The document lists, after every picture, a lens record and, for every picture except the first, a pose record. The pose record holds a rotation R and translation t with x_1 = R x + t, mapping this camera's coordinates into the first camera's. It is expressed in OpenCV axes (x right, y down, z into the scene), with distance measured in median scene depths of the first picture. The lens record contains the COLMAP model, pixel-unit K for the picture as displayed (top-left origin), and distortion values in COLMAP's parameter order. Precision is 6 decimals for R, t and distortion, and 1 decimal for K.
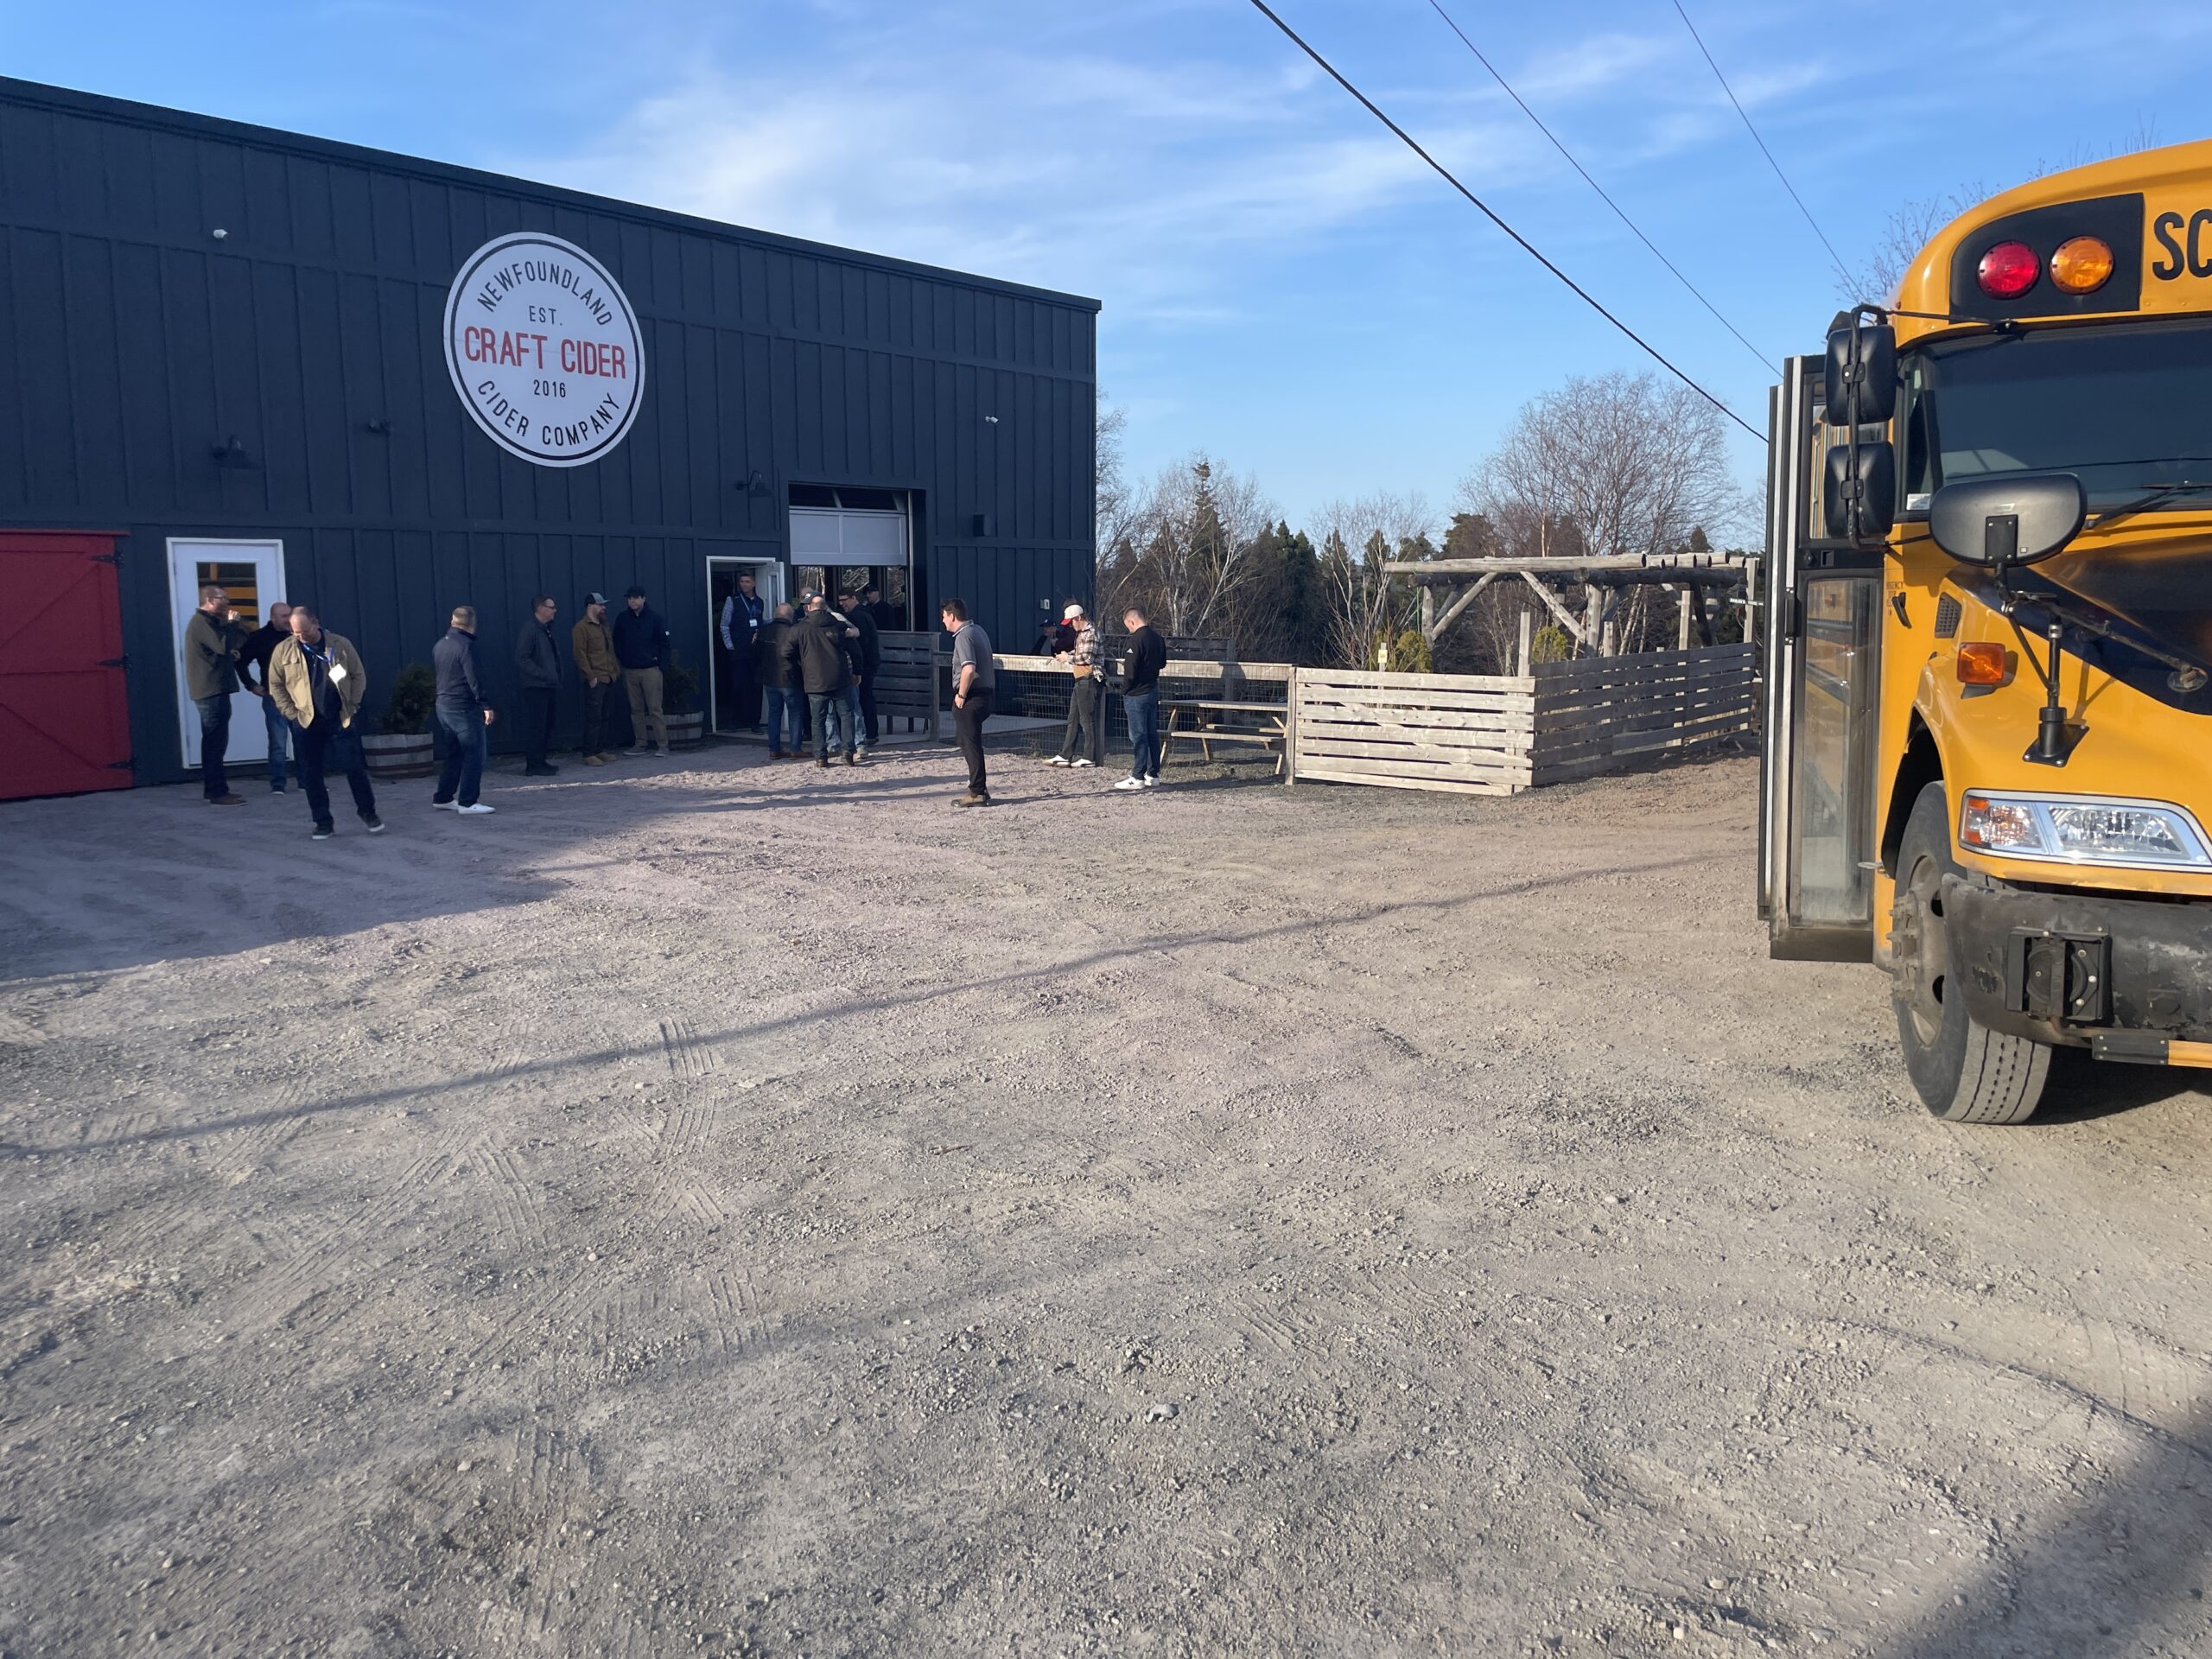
lens RADIAL K [[1727.7, 0, 1113.7], [0, 1727.7, 820.0], [0, 0, 1]] dist [0.098029, -0.161026]
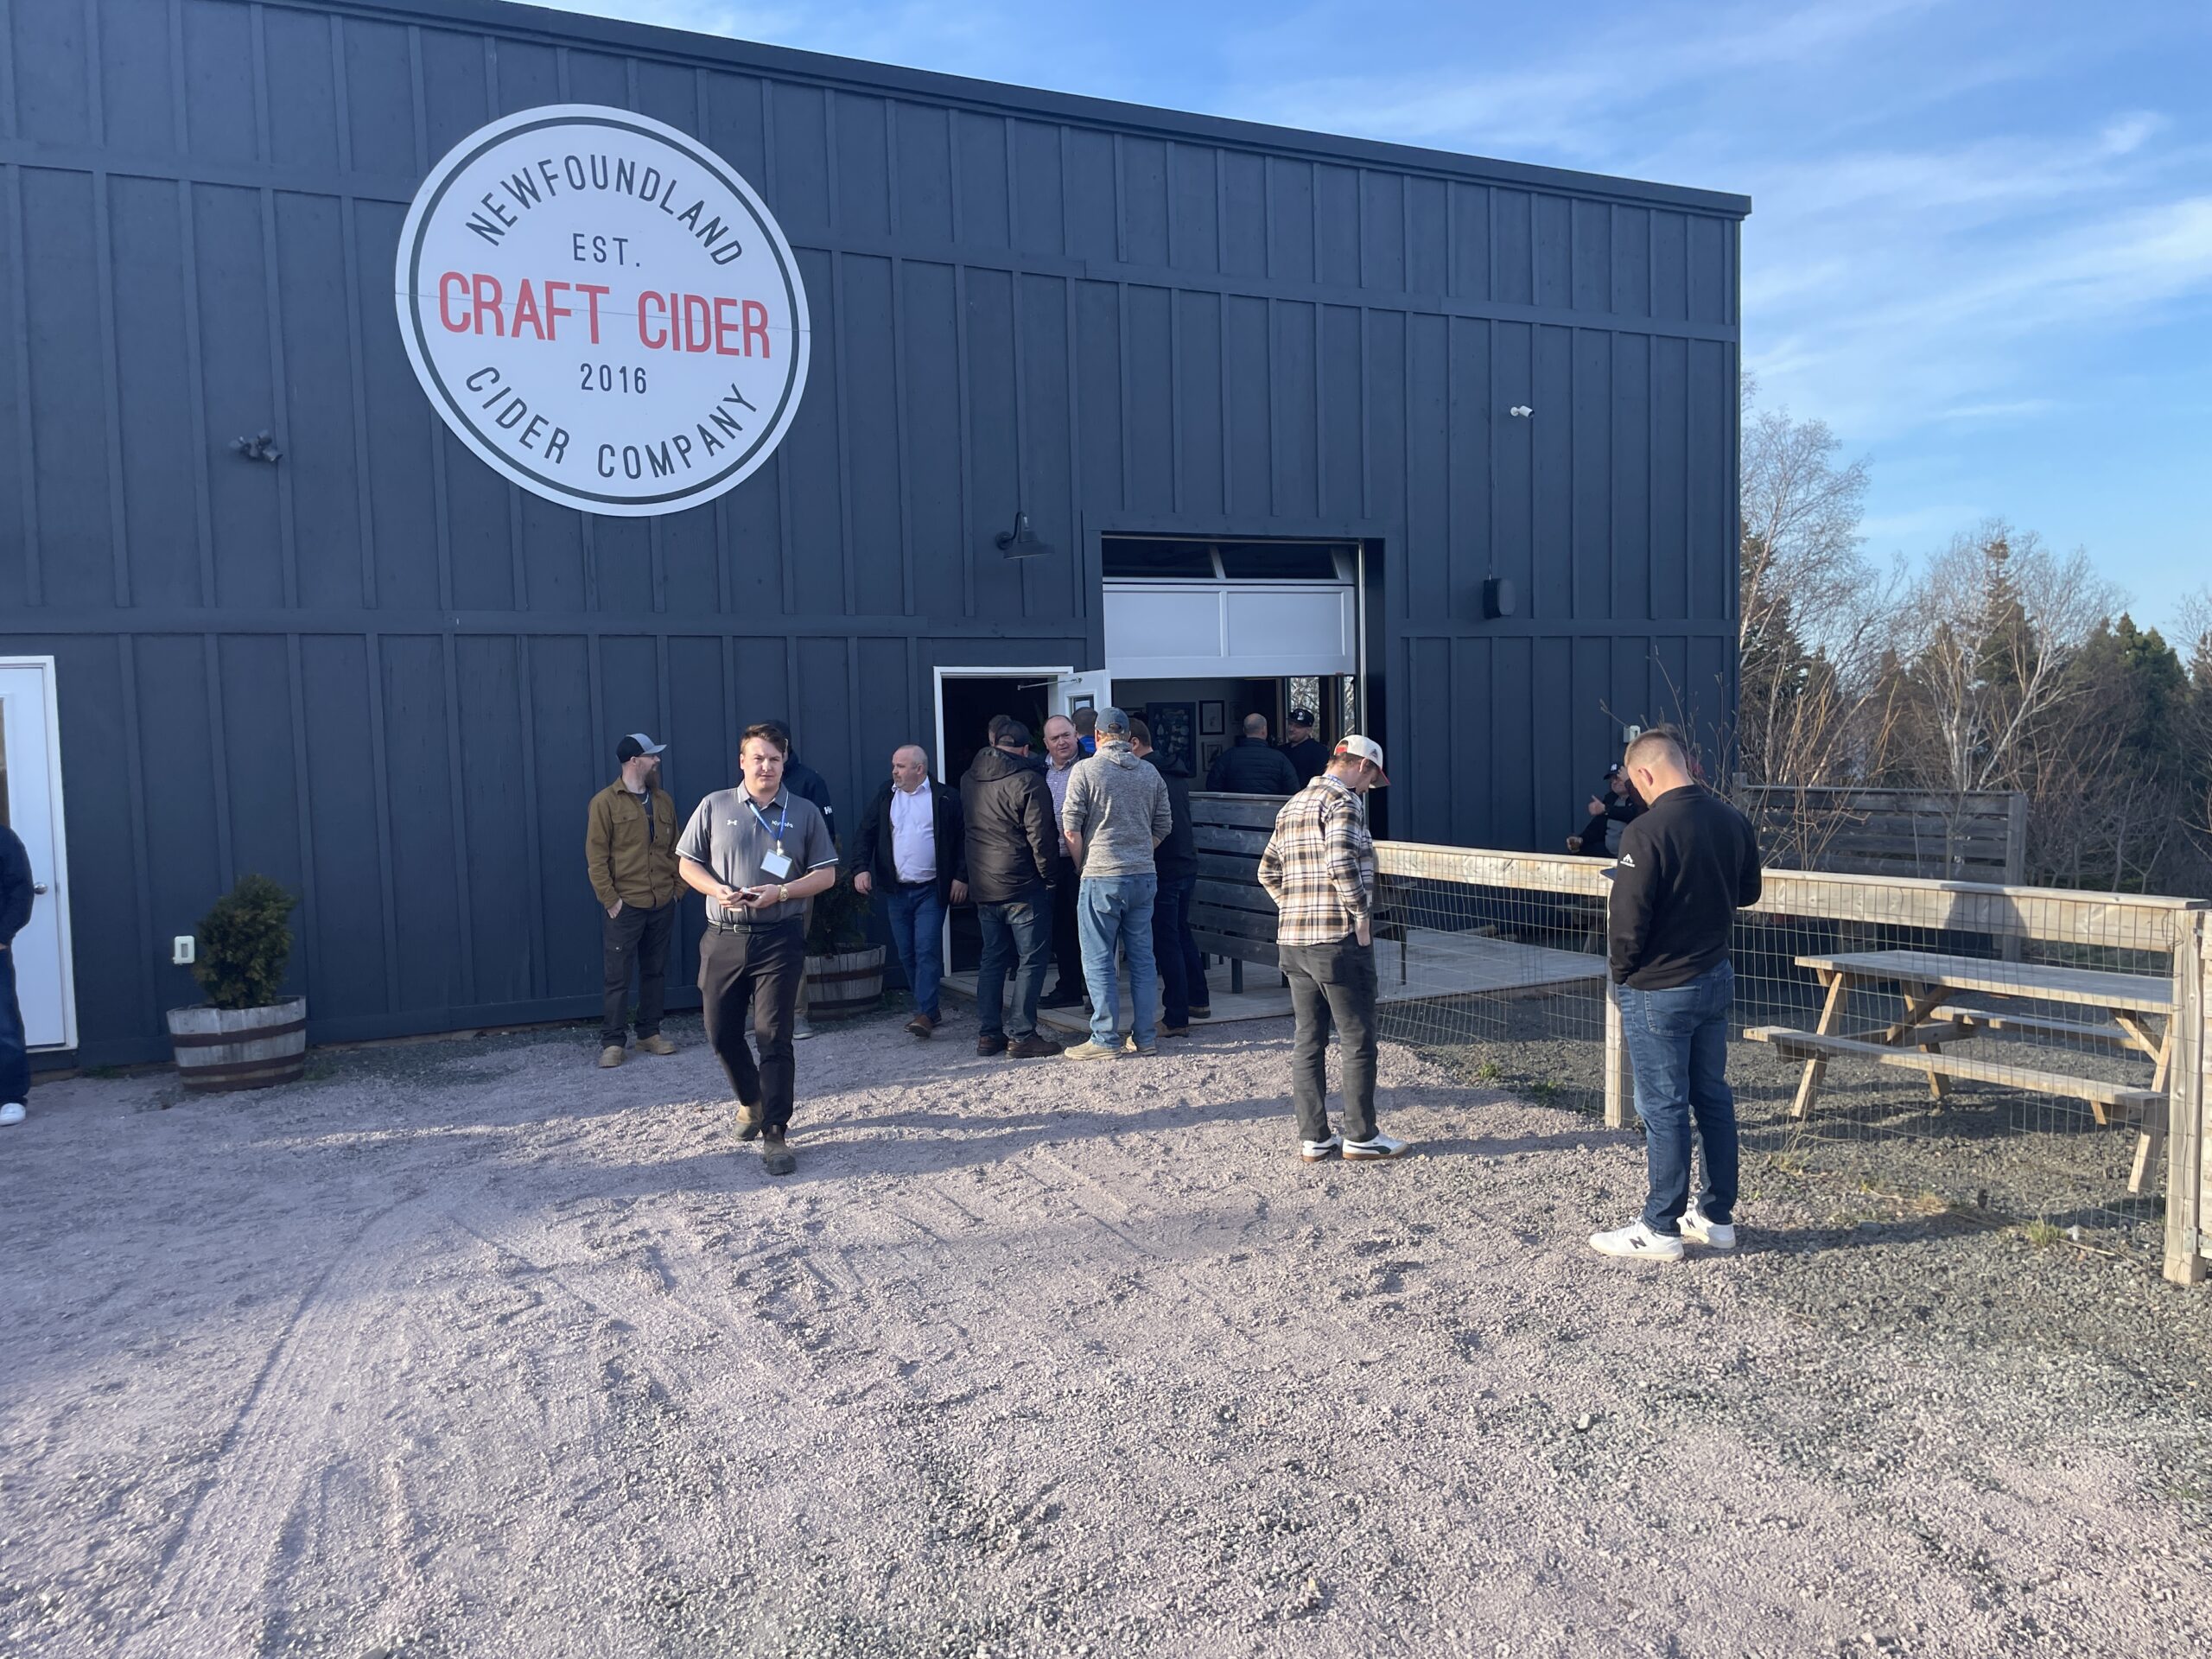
lens RADIAL K [[1677.8, 0, 1087.1], [0, 1677.8, 827.5], [0, 0, 1]] dist [0.093215, -0.122737]
pose [[0.901013, -0.001111, -0.433791, 0.051232], [-0.031469, 0.997195, -0.067916, -0.068687], [0.432649, 0.074844, 0.898450, 0.574217]]
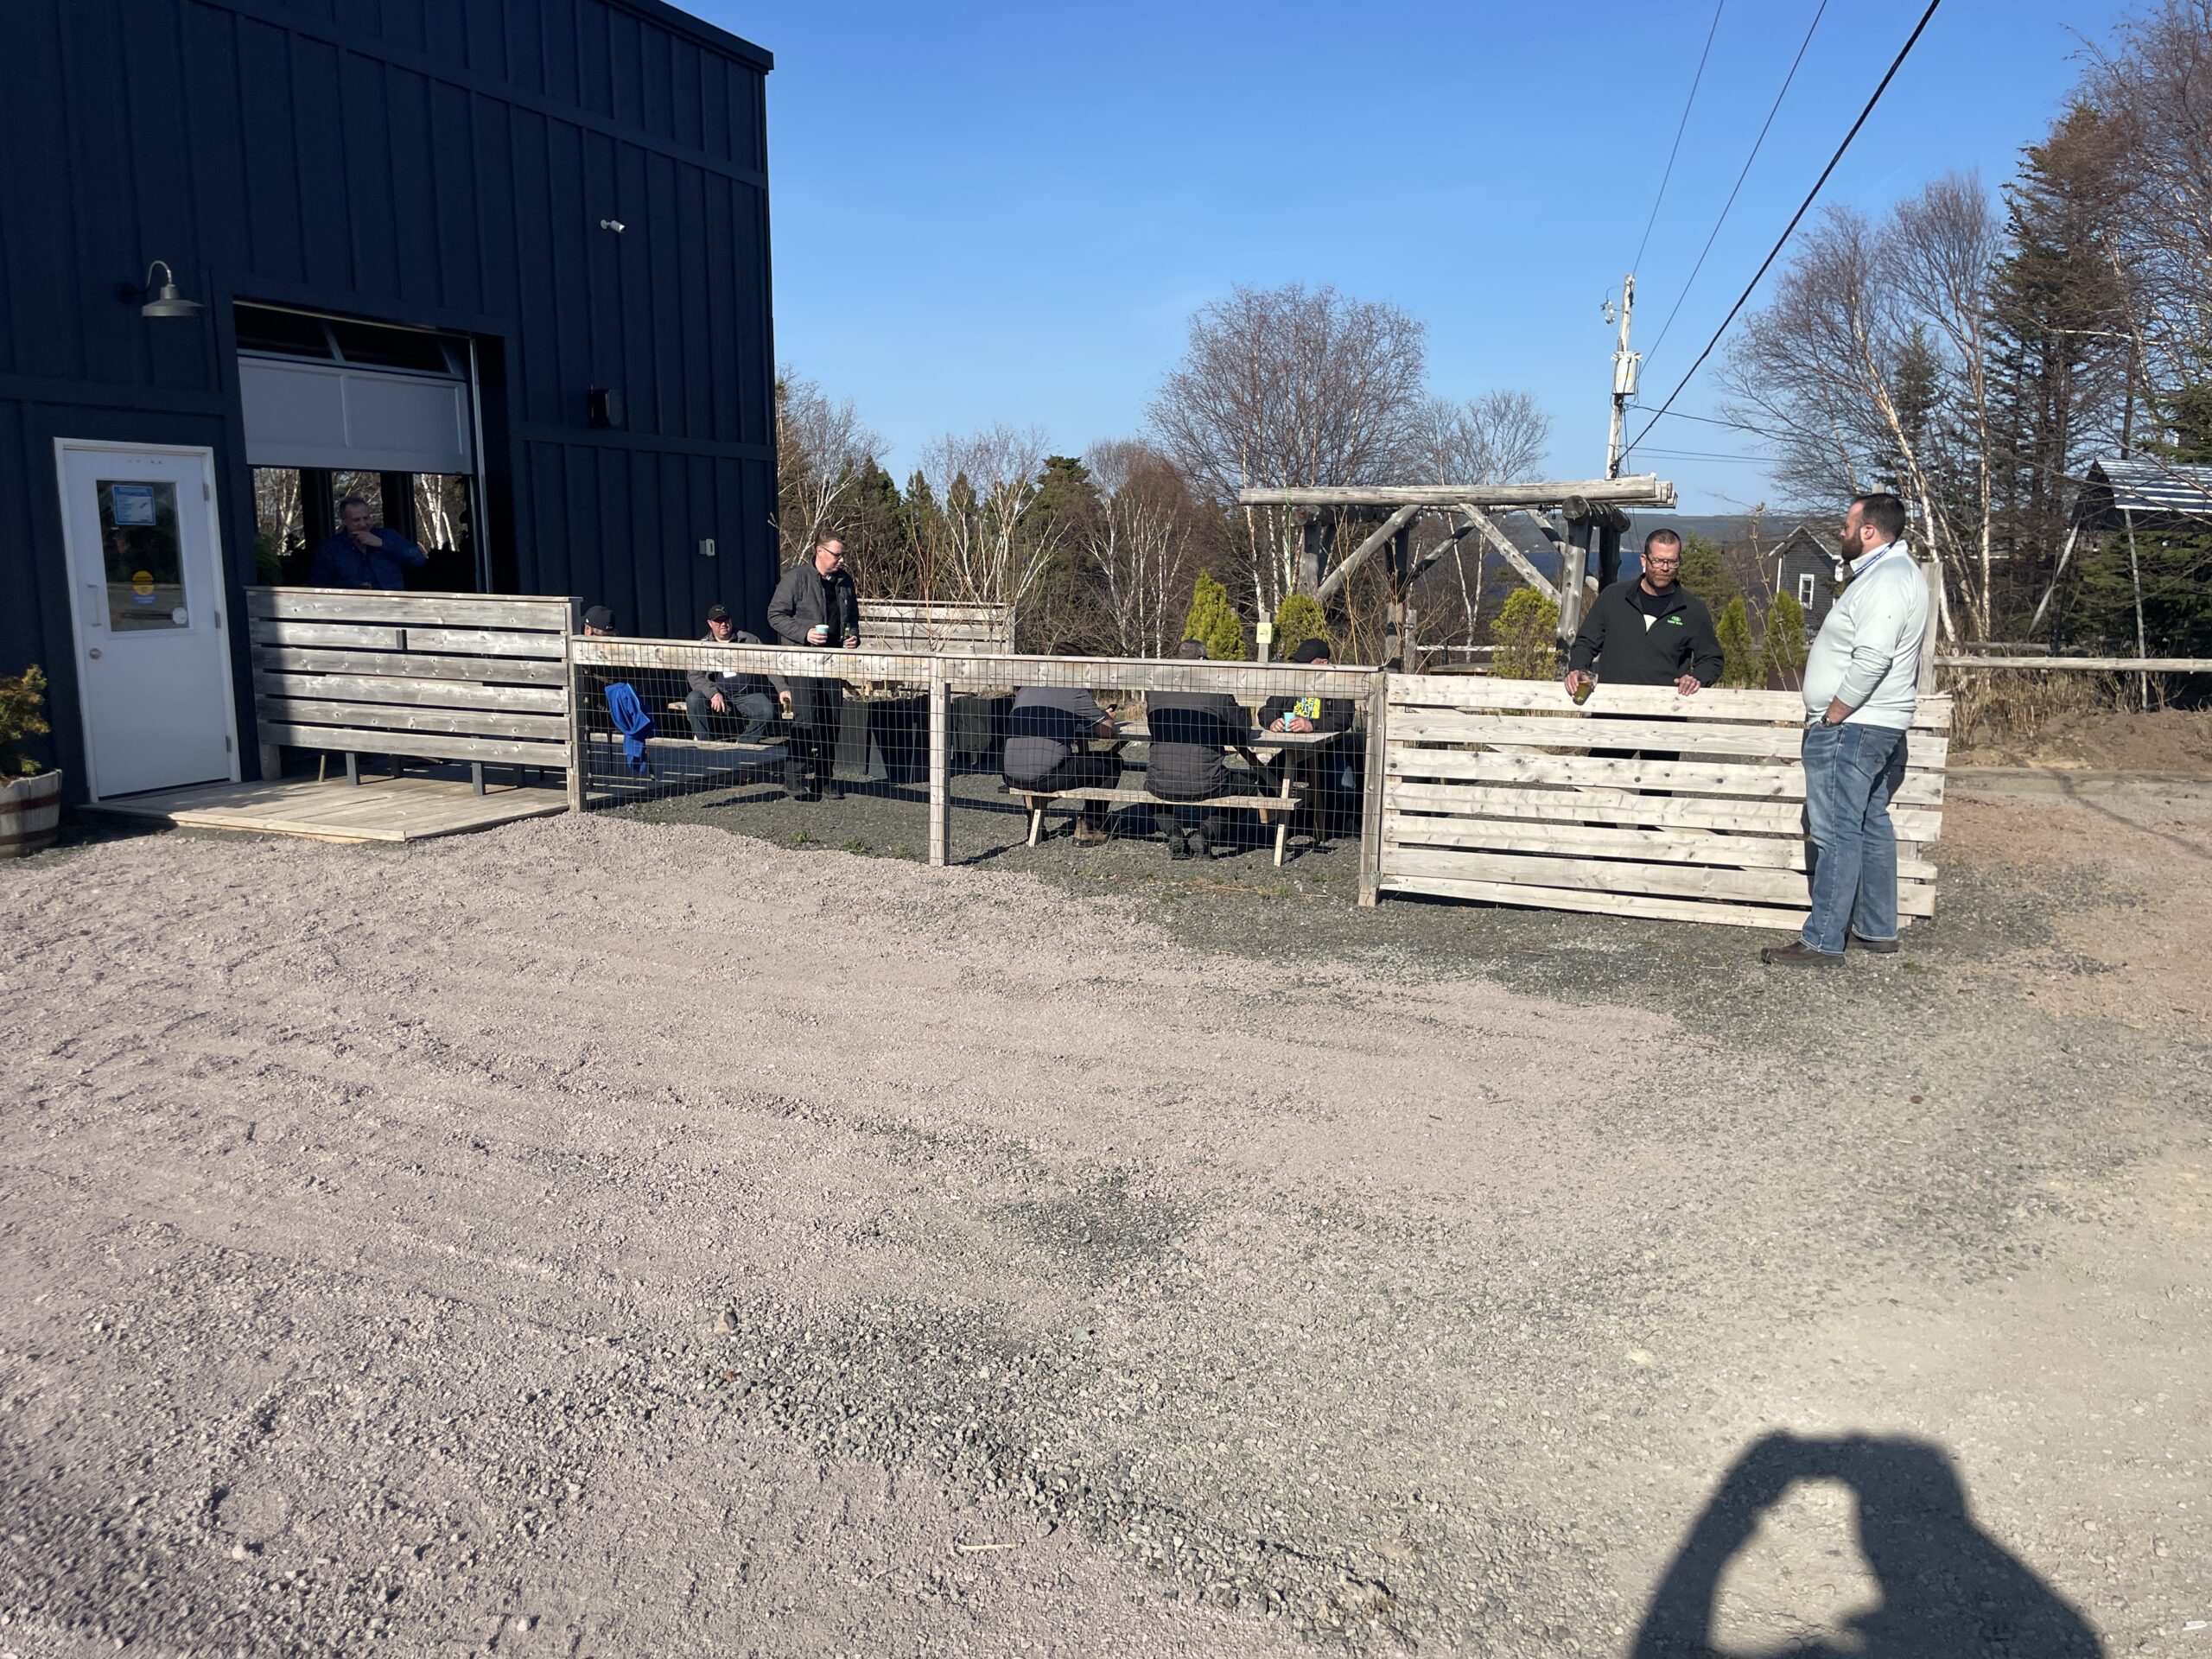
lens RADIAL K [[1679.5, 0, 1095.6], [0, 1679.5, 851.3], [0, 0, 1]] dist [0.089953, -0.127790]
pose [[0.962019, -0.042791, 0.269607, -0.097020], [0.029496, 0.998149, 0.053175, -0.059018], [-0.271383, -0.043203, 0.961501, 0.501836]]
